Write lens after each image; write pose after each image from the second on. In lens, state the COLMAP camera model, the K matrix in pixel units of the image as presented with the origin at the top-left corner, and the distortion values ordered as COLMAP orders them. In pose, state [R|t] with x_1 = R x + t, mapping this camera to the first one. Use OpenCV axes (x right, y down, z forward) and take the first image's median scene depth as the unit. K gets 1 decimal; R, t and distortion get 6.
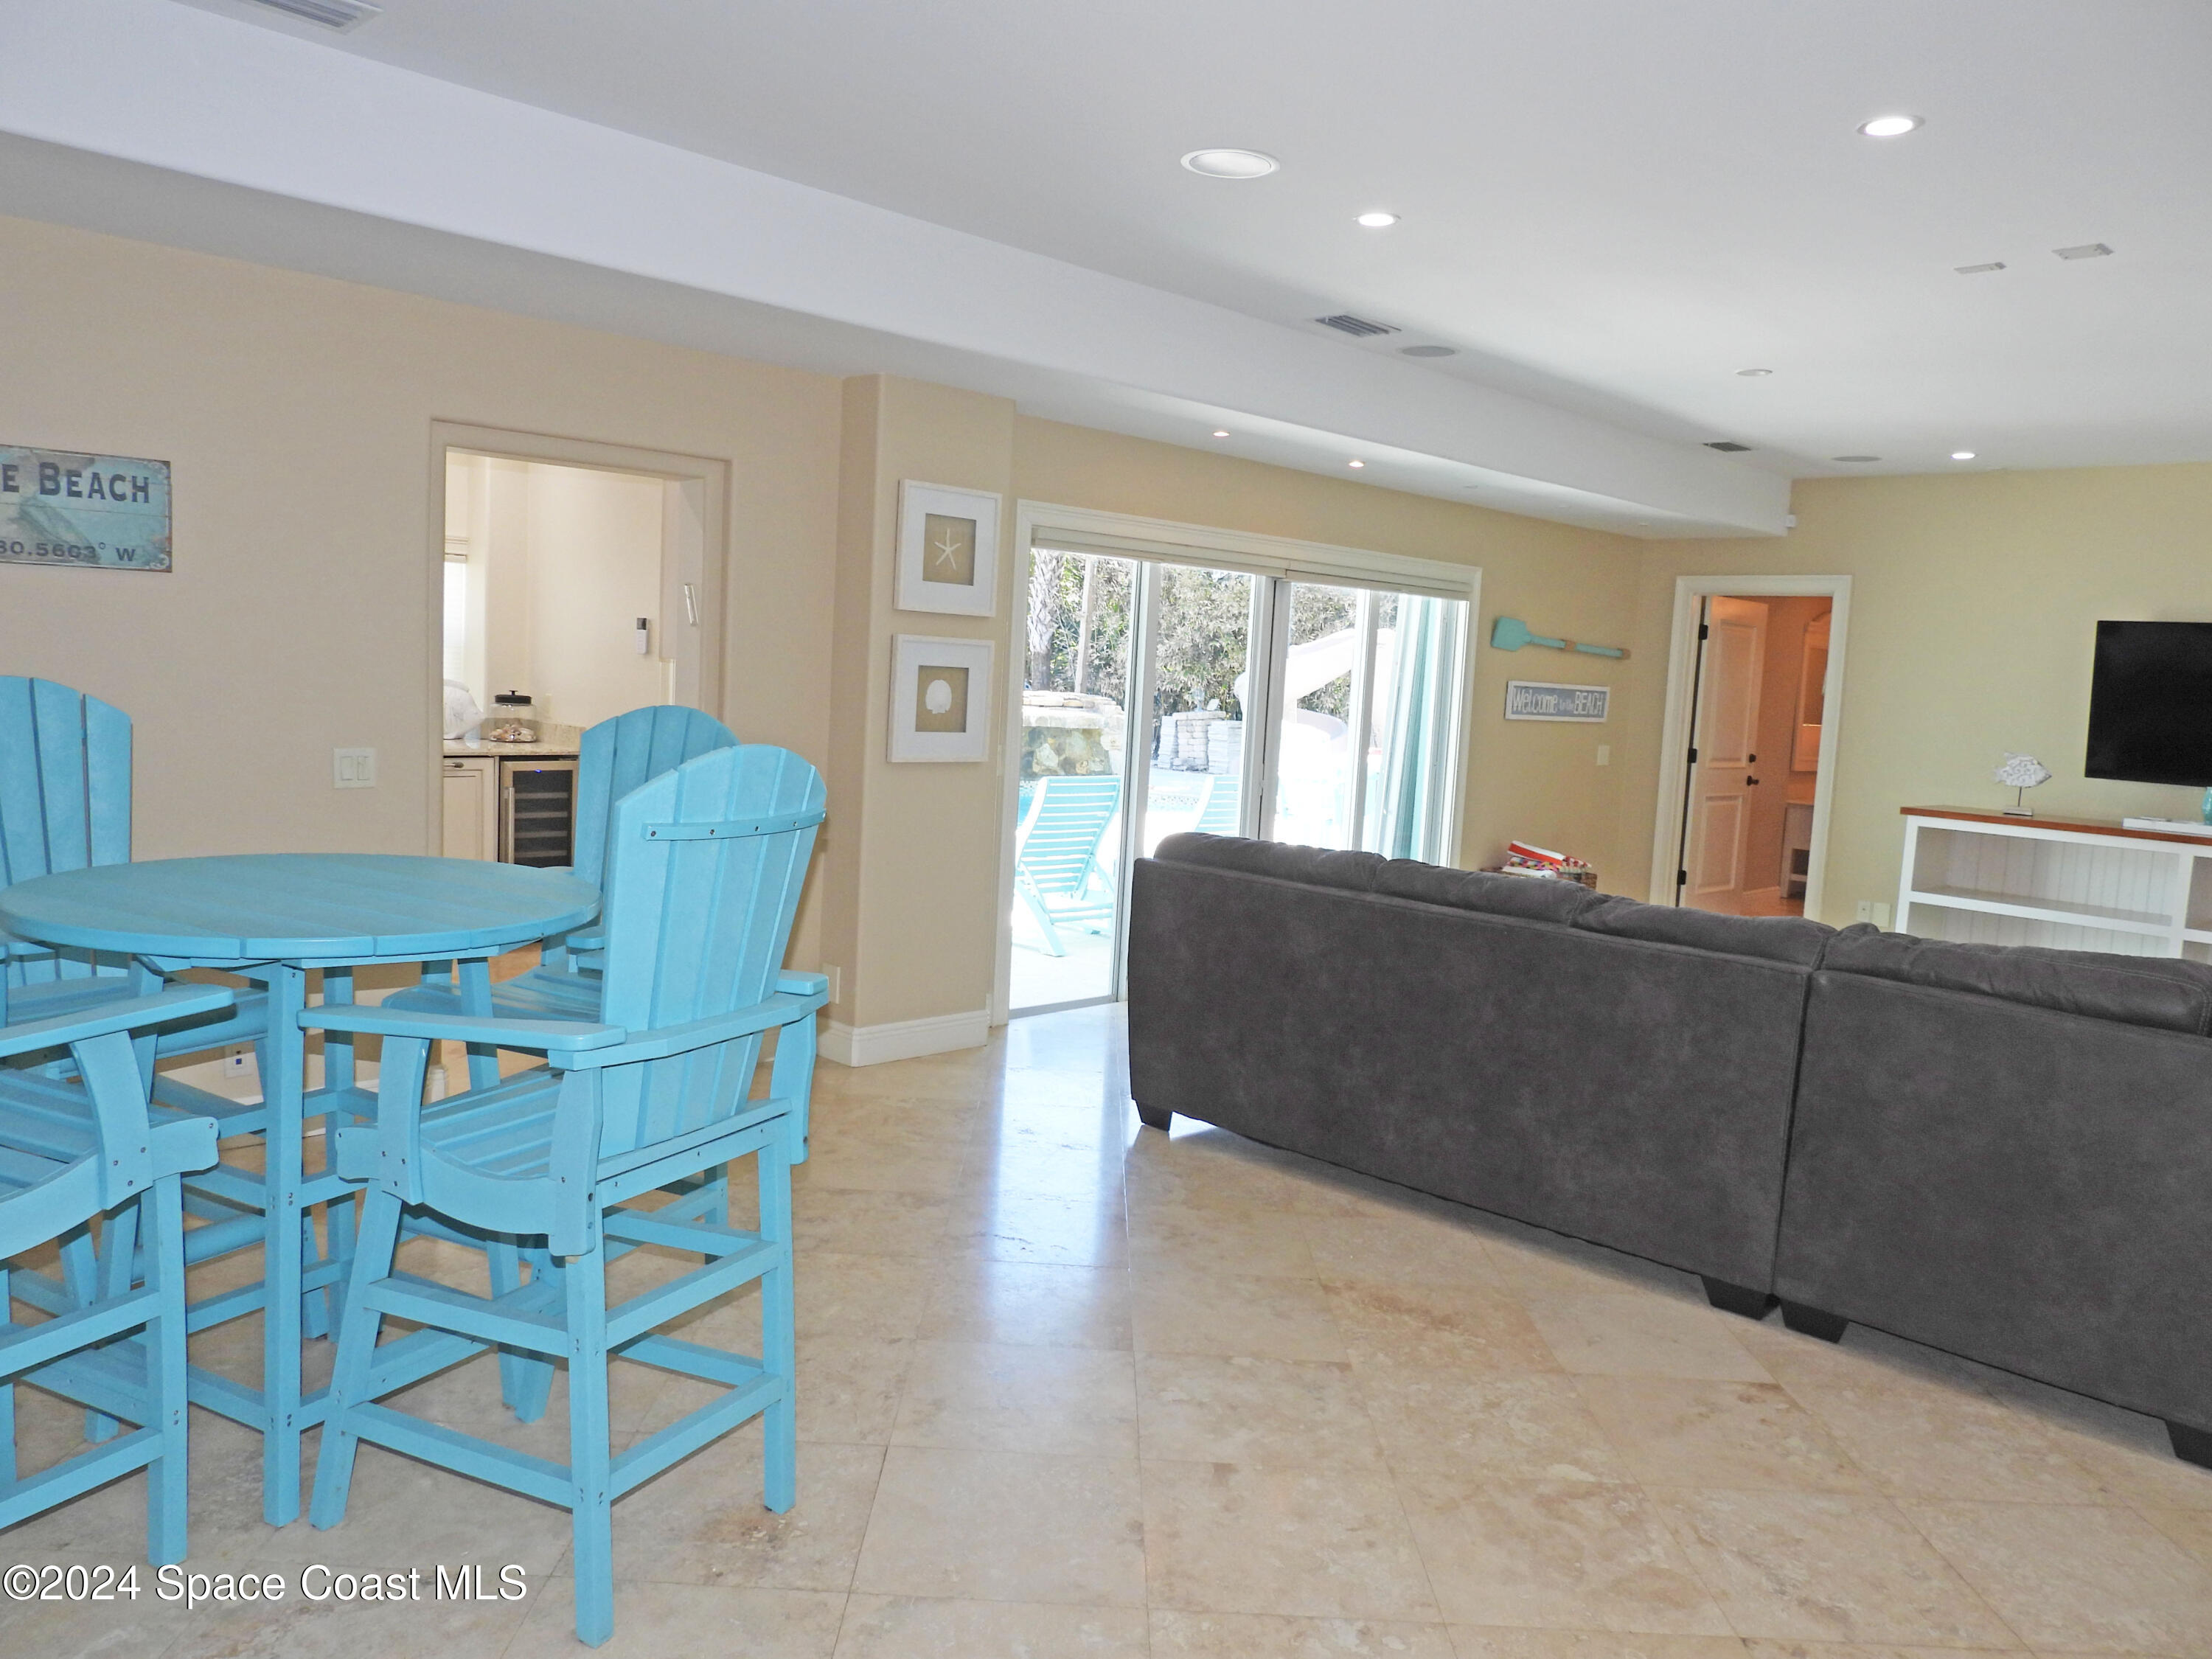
lens RADIAL K [[1589.8, 0, 1121.5], [0, 1589.8, 834.3], [0, 0, 1]] dist [0.006511, -0.007669]
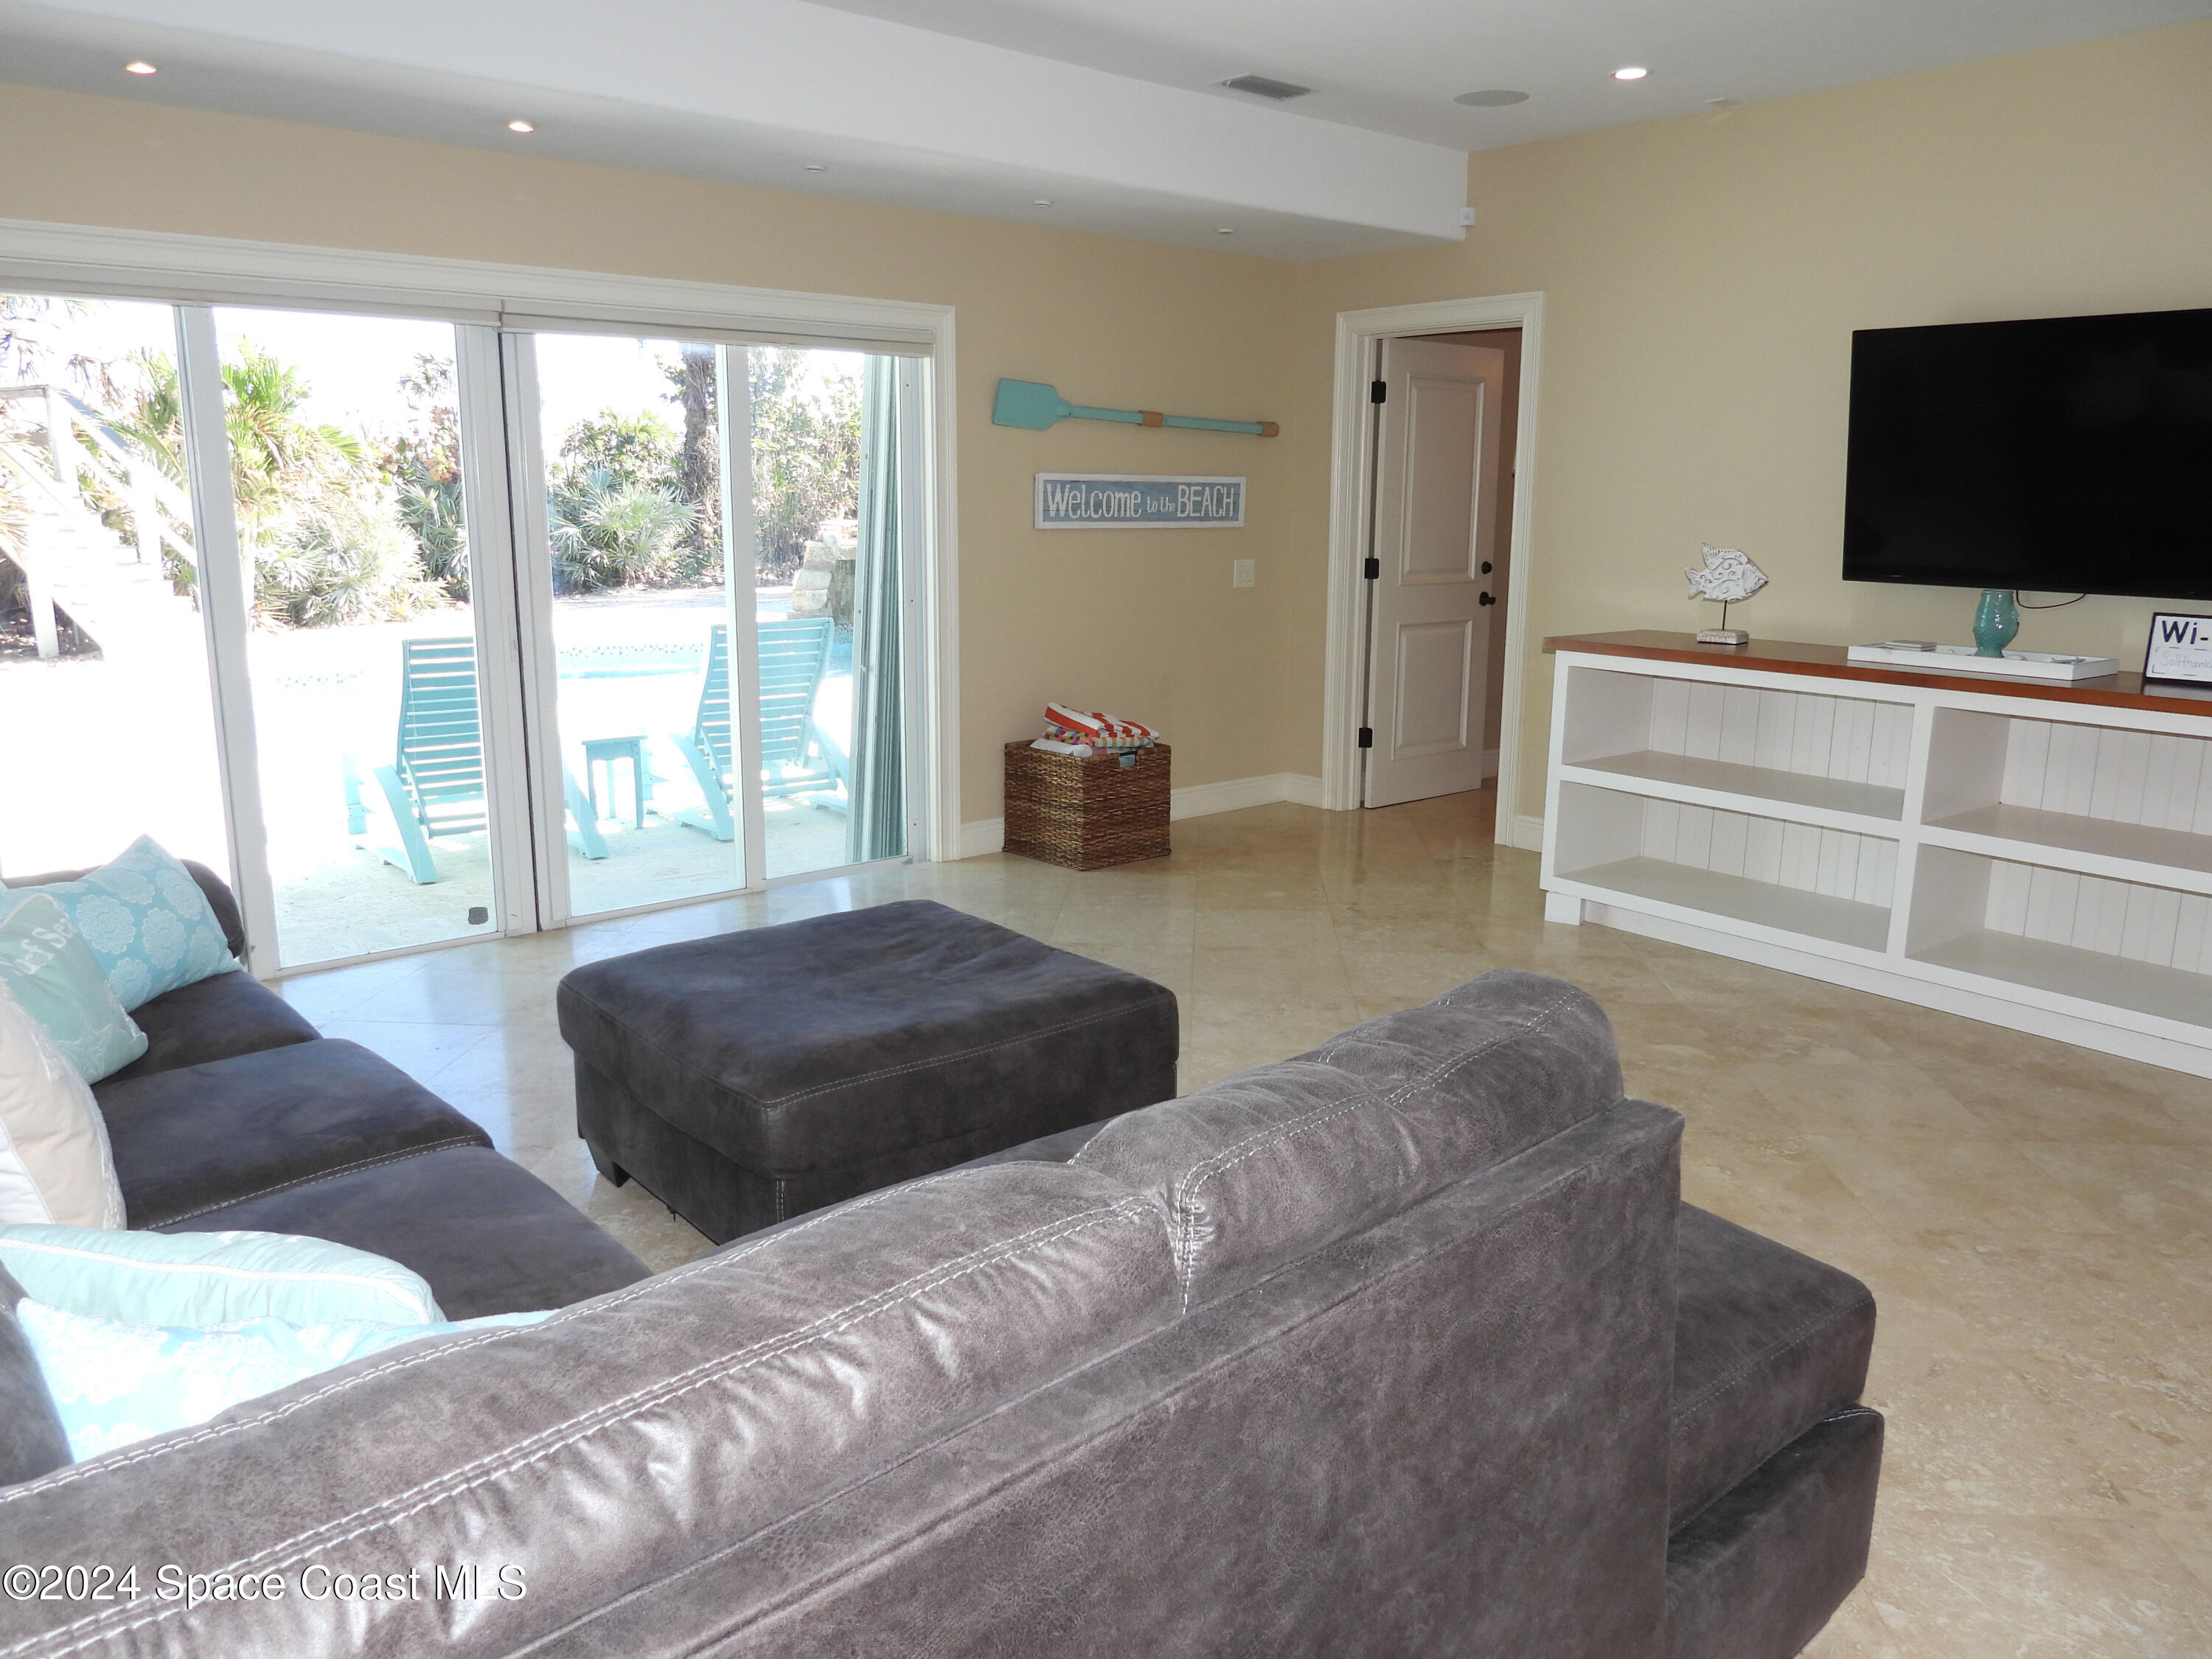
lens RADIAL K [[1589.8, 0, 1107.5], [0, 1589.8, 841.1], [0, 0, 1]] dist [0.006511, -0.007669]
pose [[0.996020, -0.028637, -0.084409, 0.328030], [0.037919, 0.993152, 0.110505, -0.012049], [0.080667, -0.113266, 0.990285, 0.290739]]
